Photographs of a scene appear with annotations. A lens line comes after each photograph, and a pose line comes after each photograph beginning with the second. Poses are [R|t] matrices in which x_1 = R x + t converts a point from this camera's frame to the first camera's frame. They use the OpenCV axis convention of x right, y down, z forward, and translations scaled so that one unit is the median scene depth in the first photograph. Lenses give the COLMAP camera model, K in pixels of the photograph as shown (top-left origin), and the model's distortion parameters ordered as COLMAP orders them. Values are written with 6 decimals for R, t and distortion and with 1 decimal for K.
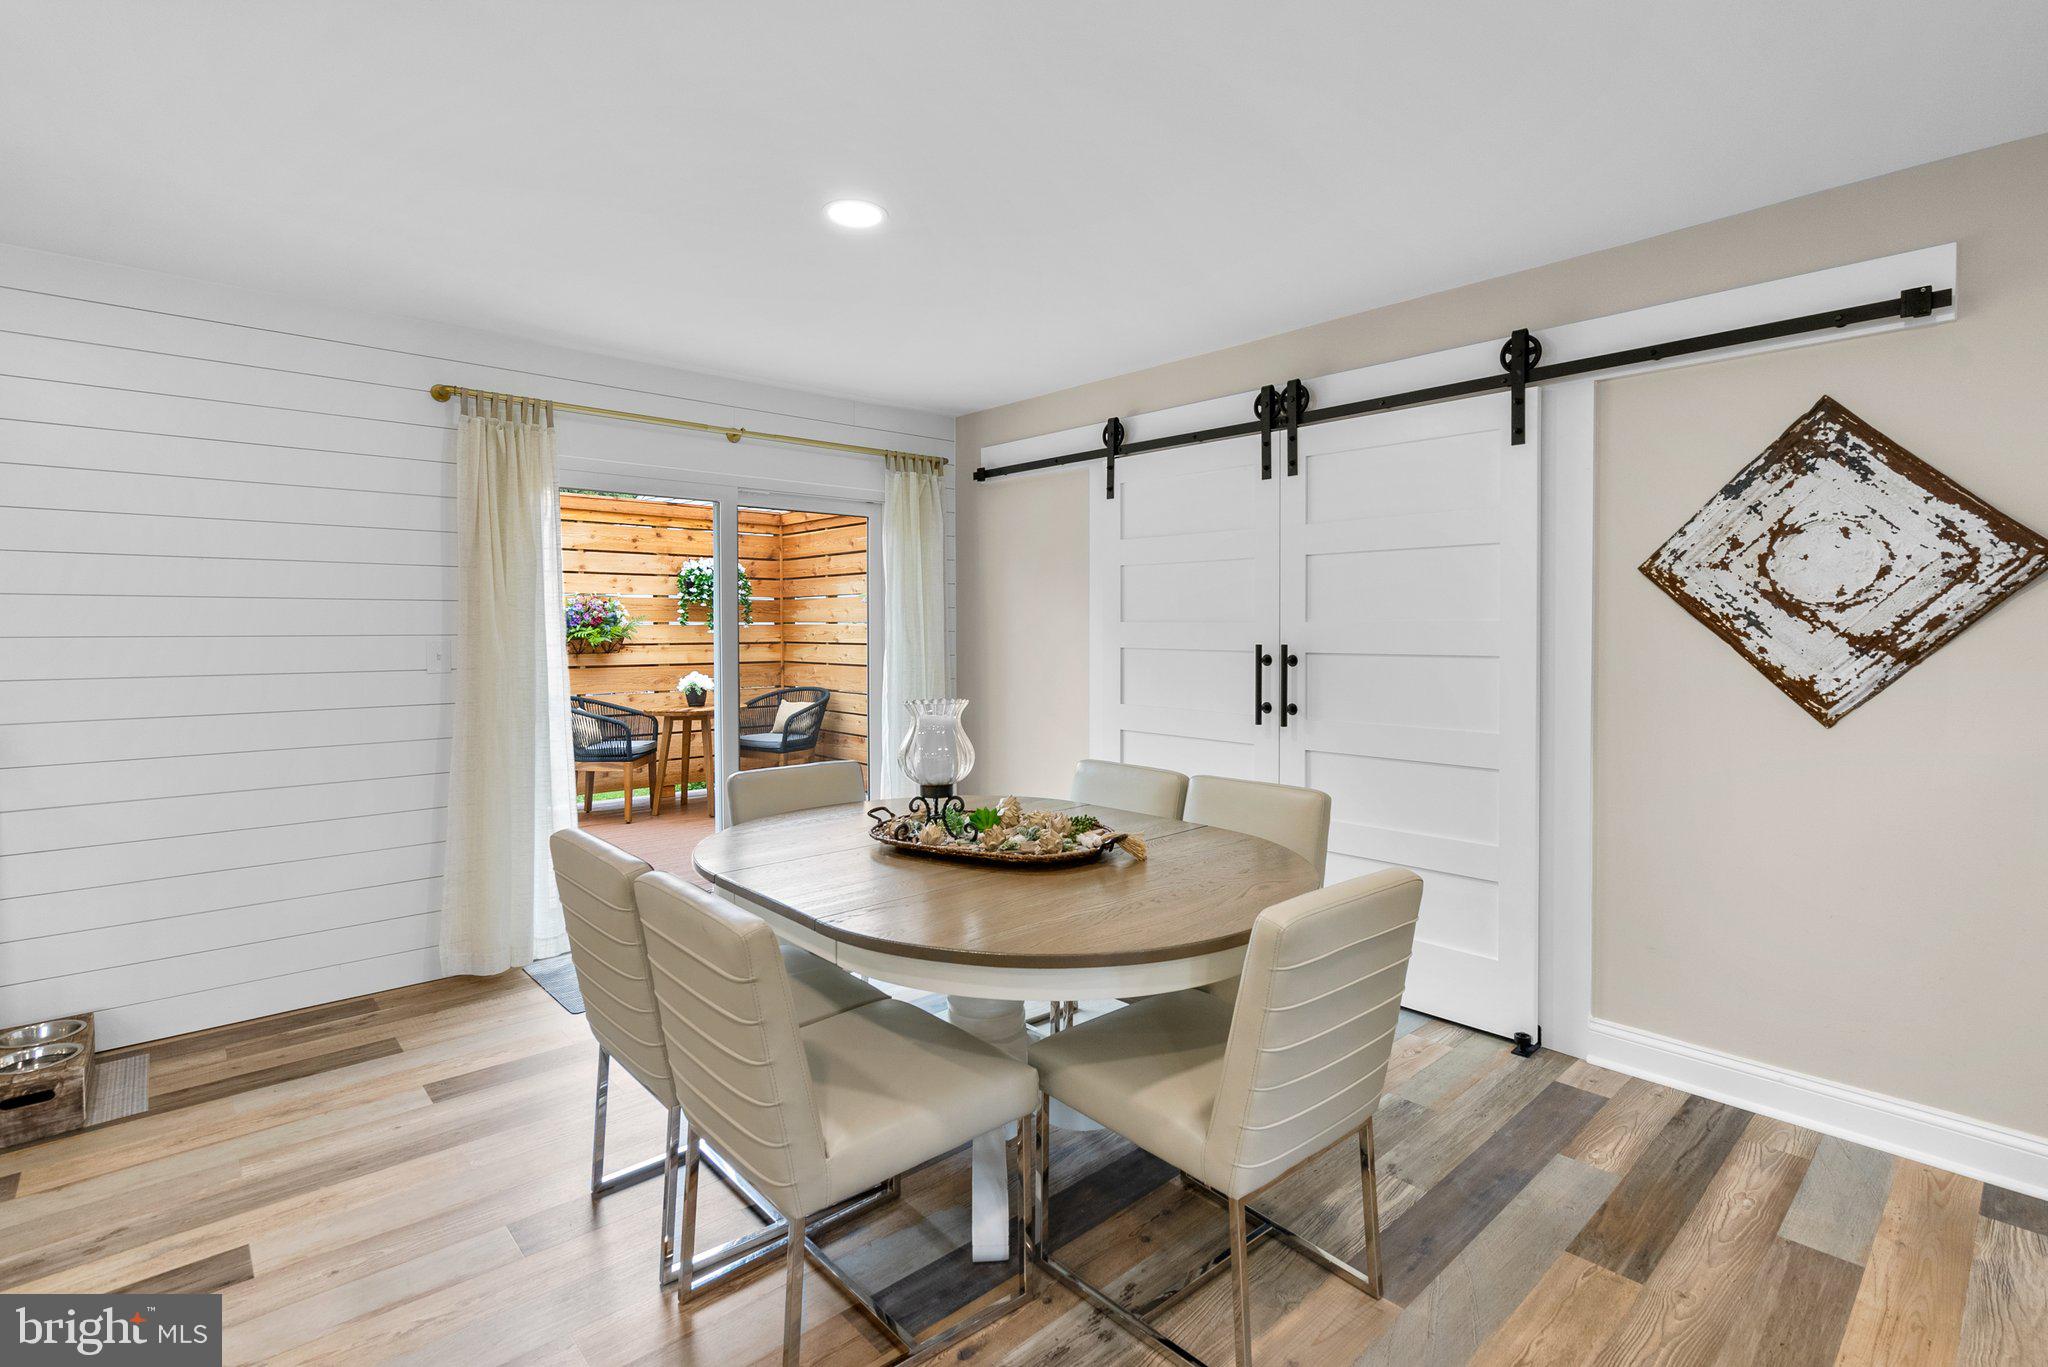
lens RADIAL K [[949.2, 0, 1029.8], [0, 949.2, 648.5], [0, 0, 1]] dist [-0.005188, 0.003065]
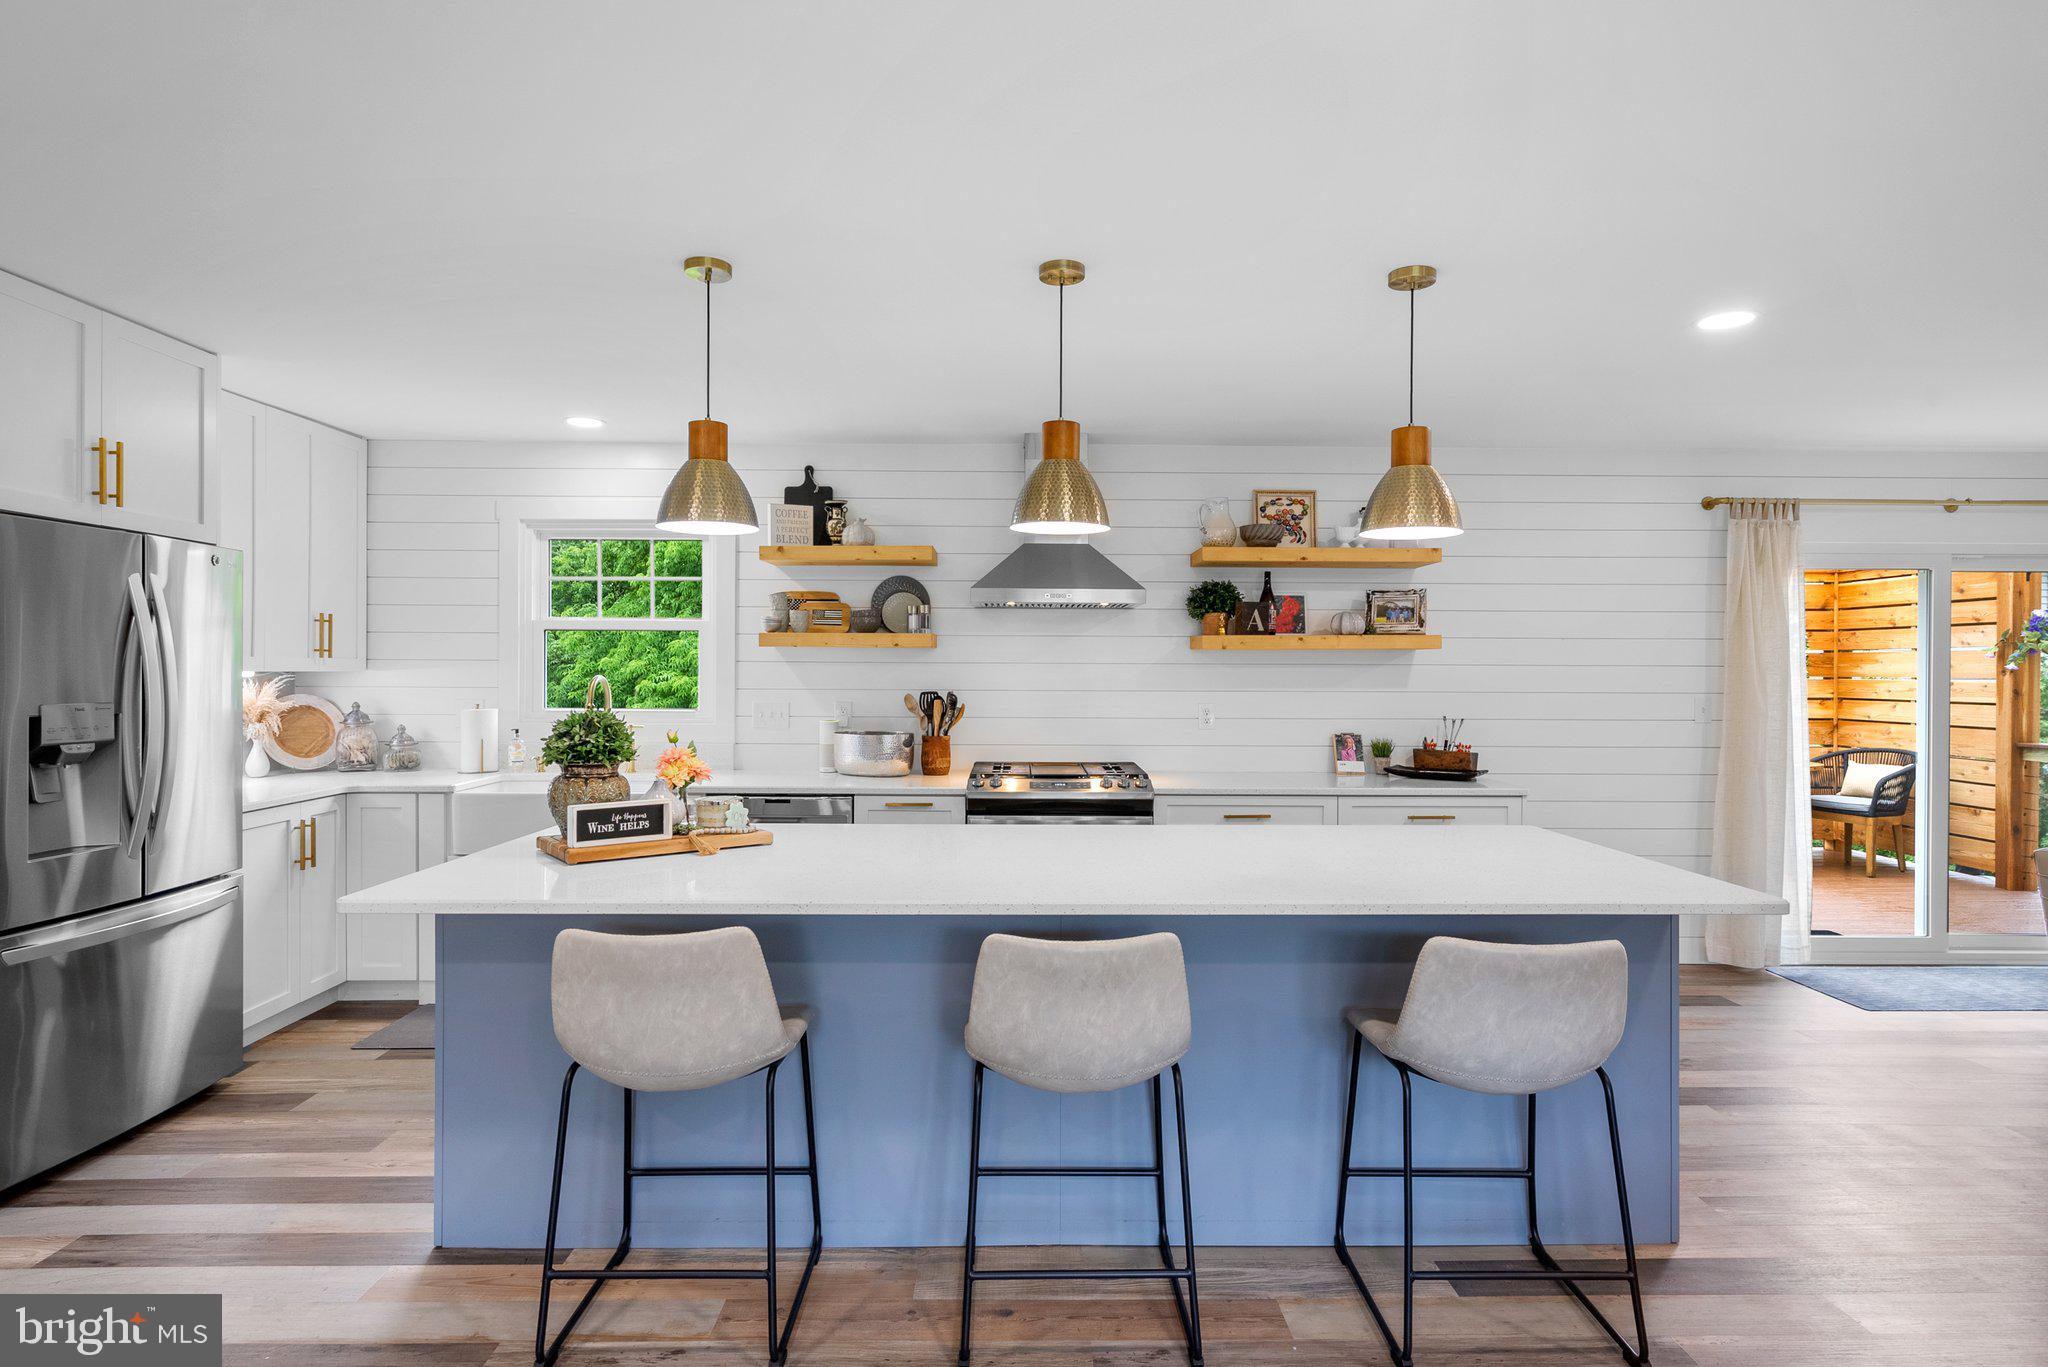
lens RADIAL K [[1076.5, 0, 1030.8], [0, 1076.5, 680.3], [0, 0, 1]] dist [-0.002325, 0.006215]
pose [[0.747672, 0.012446, -0.663951, -0.480100], [-0.021901, 0.999743, -0.005922, -0.004304], [0.663706, 0.018969, 0.747753, -0.960363]]
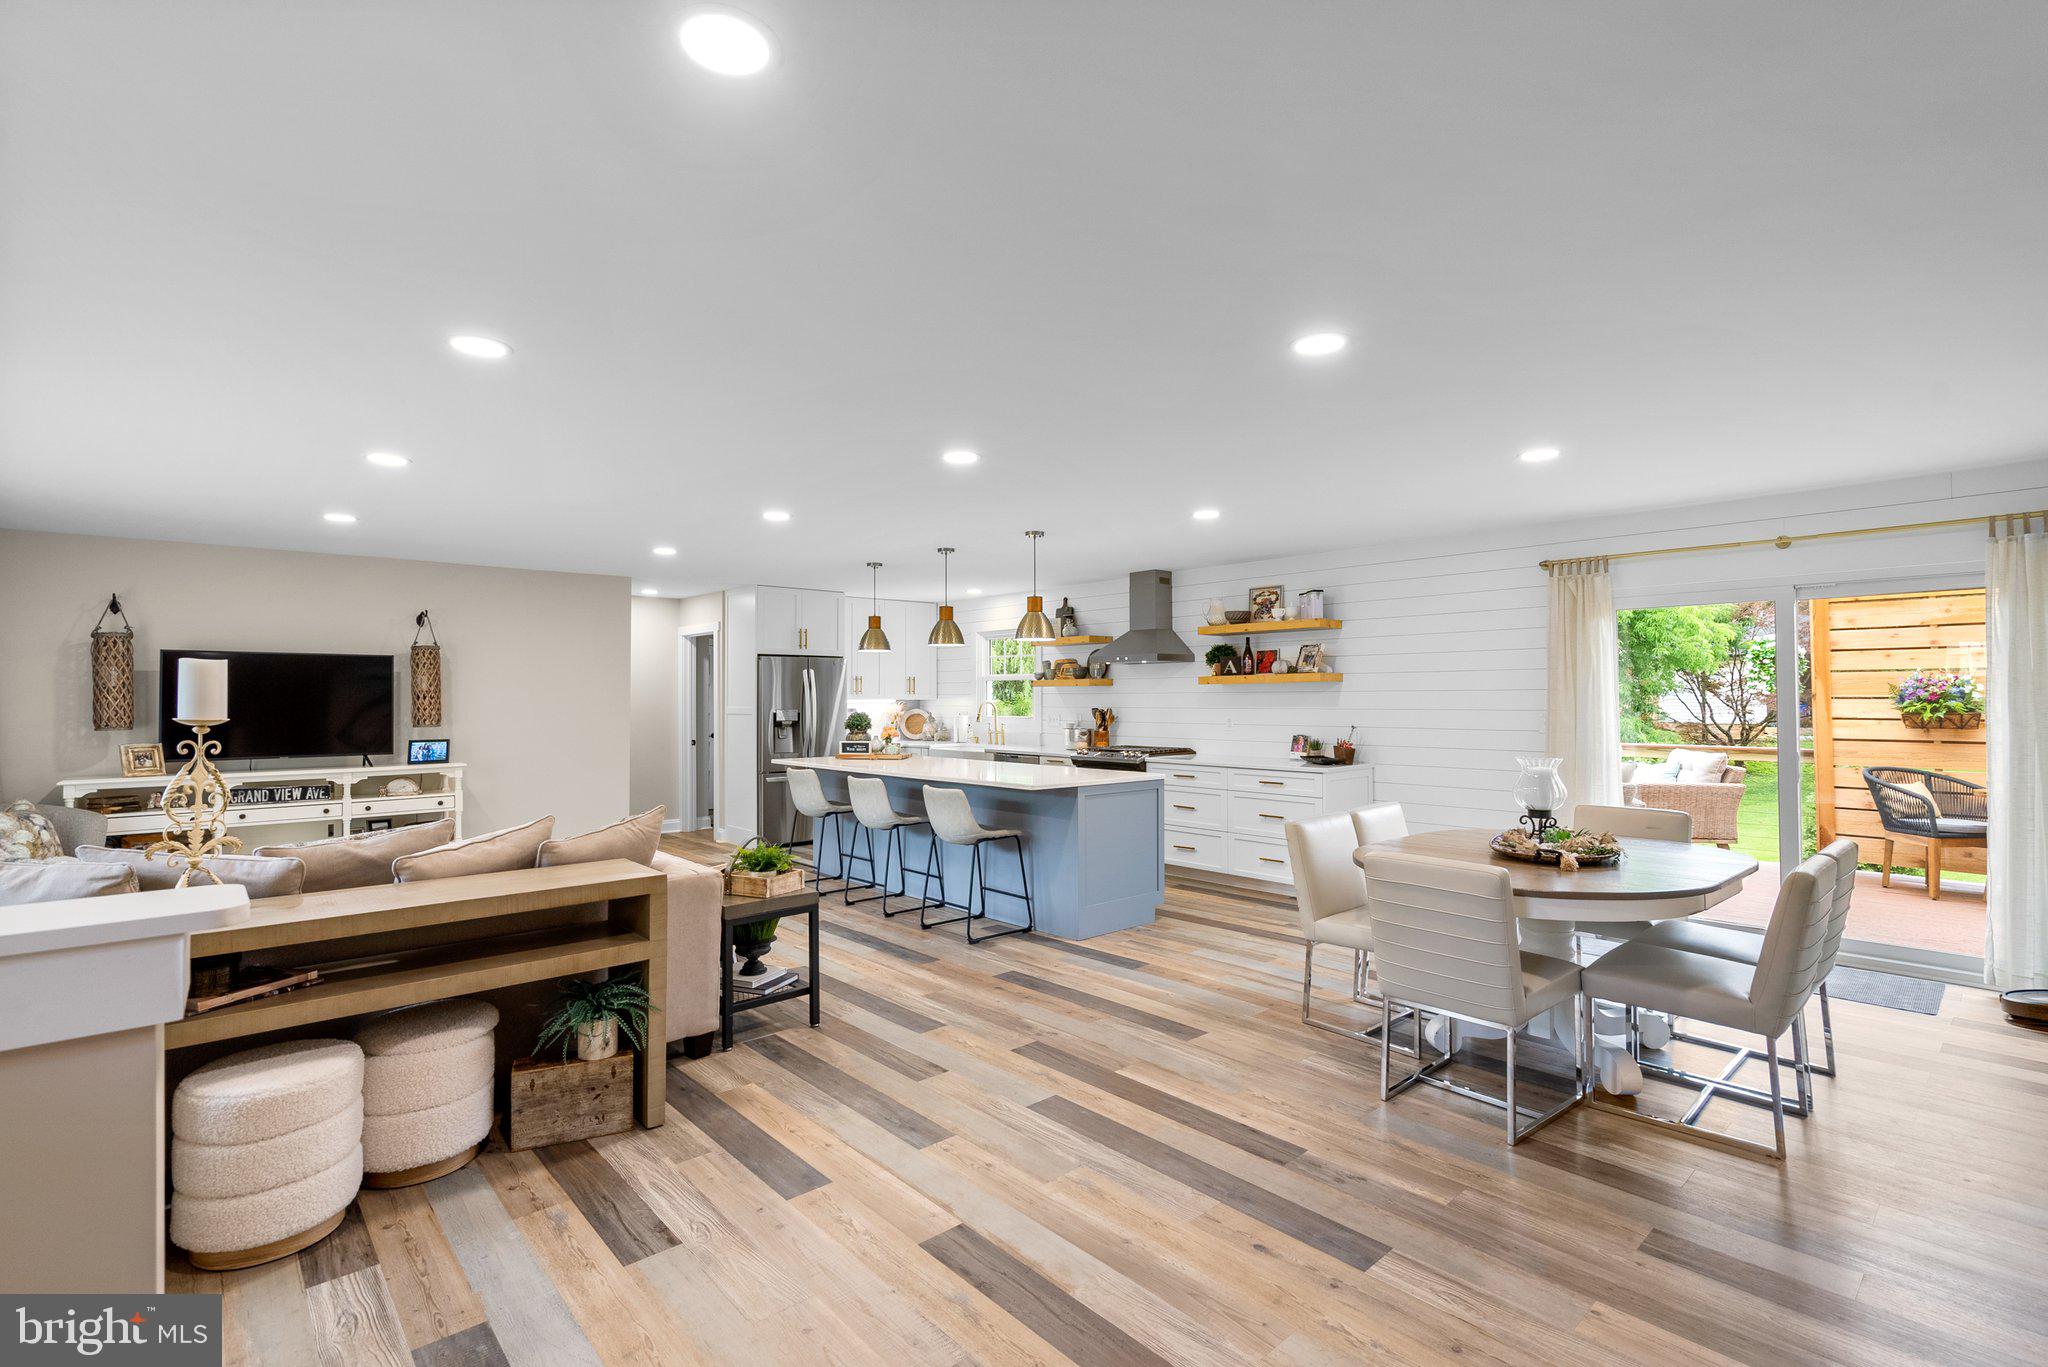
lens RADIAL K [[949.2, 0, 1024.1], [0, 949.2, 680.3], [0, 0, 1]] dist [-0.005188, 0.003065]
pose [[-0.011216, -0.015400, -0.999818, 1.475052], [-0.019247, 0.999699, -0.015182, -0.034171], [0.999752, 0.019073, -0.011509, 0.149460]]
